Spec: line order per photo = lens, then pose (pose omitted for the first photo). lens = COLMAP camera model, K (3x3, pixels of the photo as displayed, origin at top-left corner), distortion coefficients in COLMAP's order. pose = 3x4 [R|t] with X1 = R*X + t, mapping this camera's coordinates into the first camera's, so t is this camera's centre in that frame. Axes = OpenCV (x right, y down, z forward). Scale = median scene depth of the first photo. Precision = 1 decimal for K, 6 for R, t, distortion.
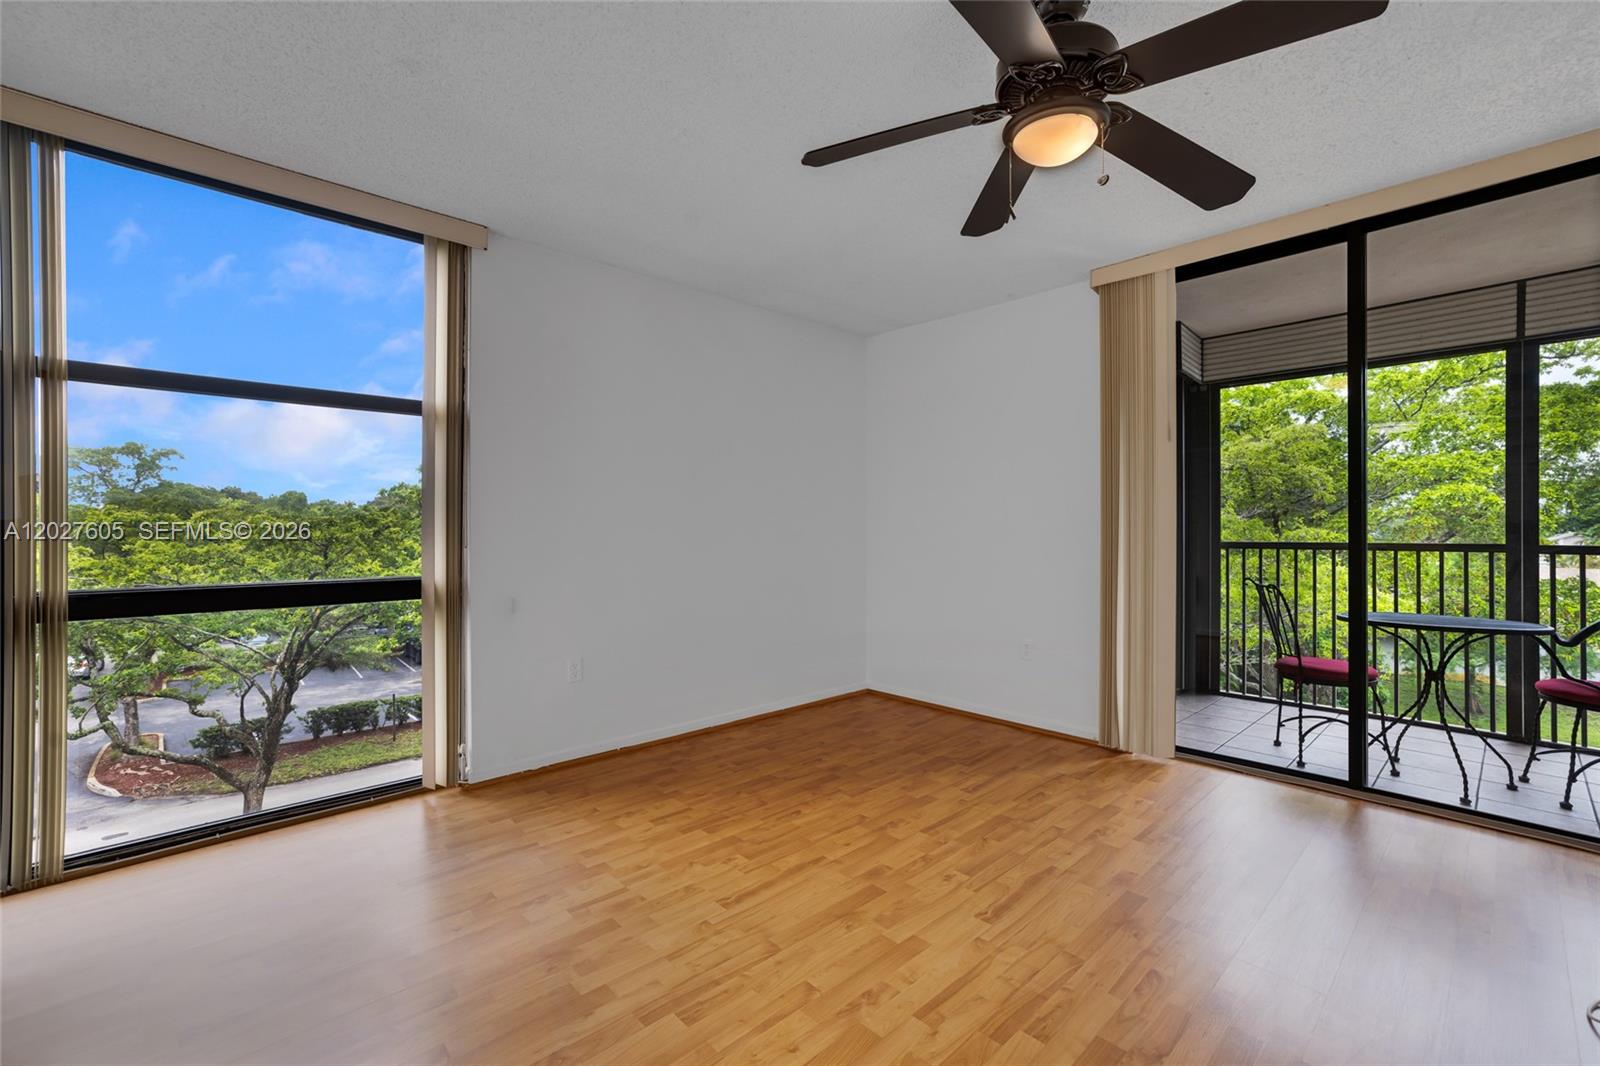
lens RADIAL K [[683.6, 0, 800.0], [0, 683.6, 533.0], [0, 0, 1]] dist [-0.002356, -0.000184]
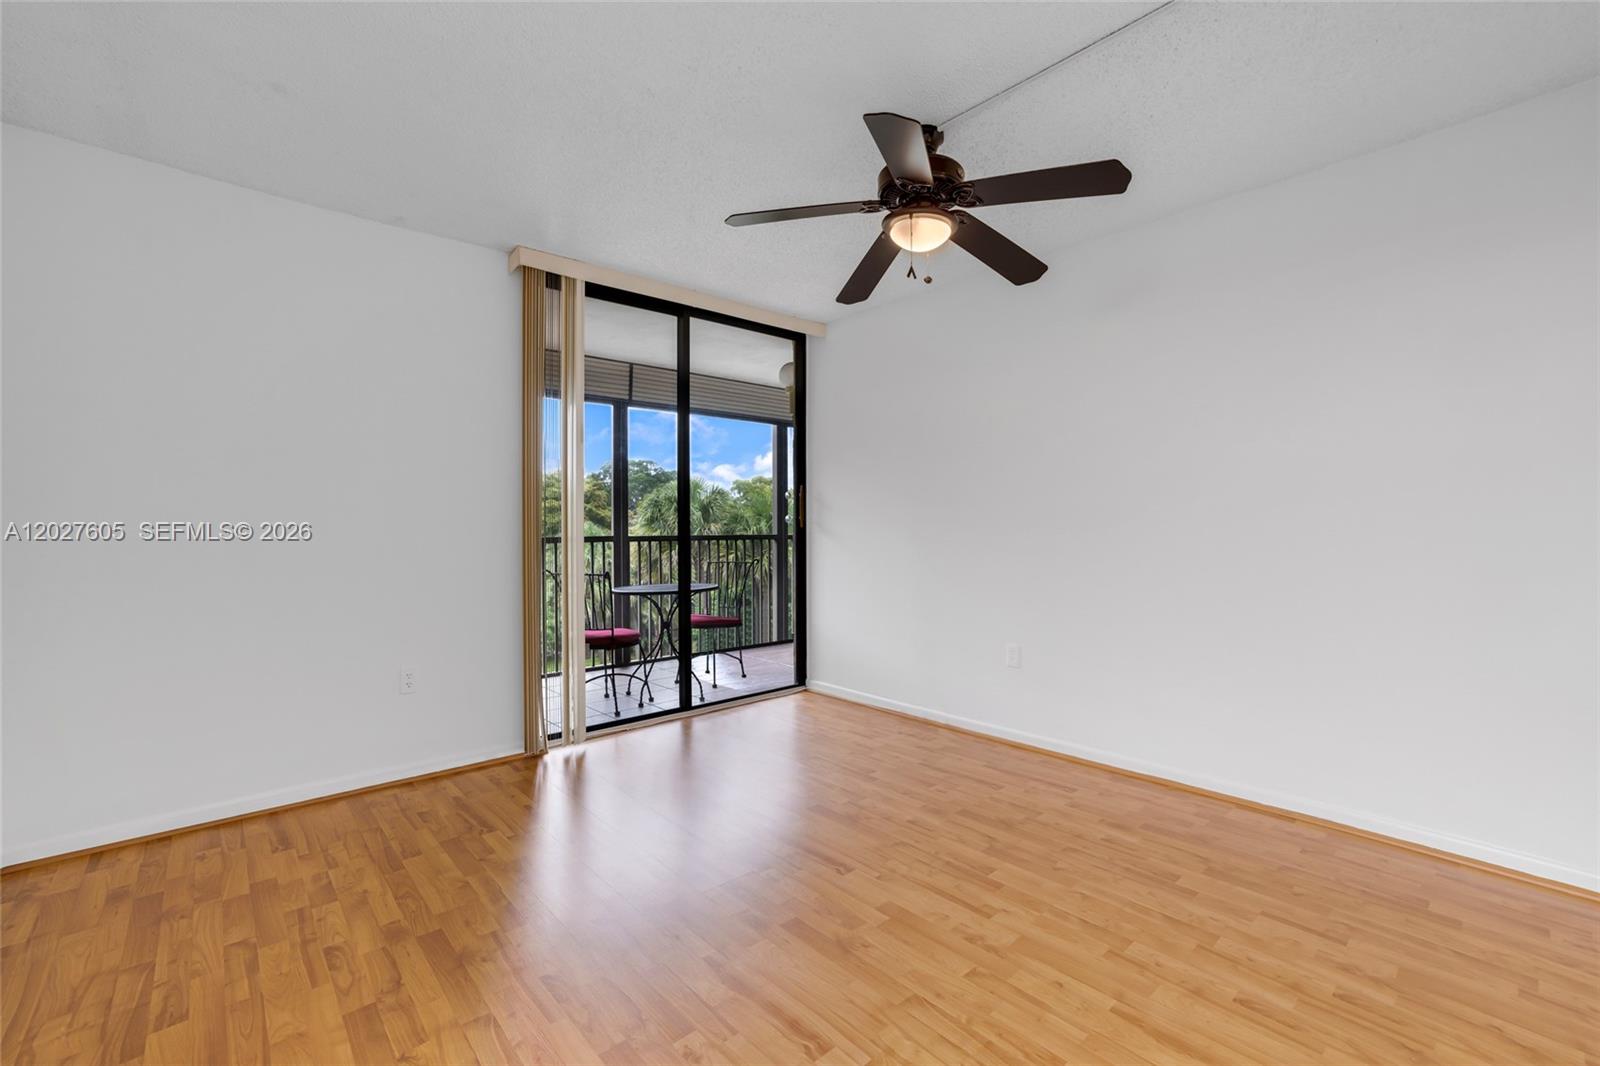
lens RADIAL K [[686.7, 0, 800.0], [0, 686.7, 533.0], [0, 0, 1]] dist [-0.051790, 0.028771]
pose [[0.021631, -0.009191, 0.999724, -0.530029], [0.007490, 0.999931, 0.009031, -0.001049], [-0.999738, 0.007293, 0.021698, 0.659683]]
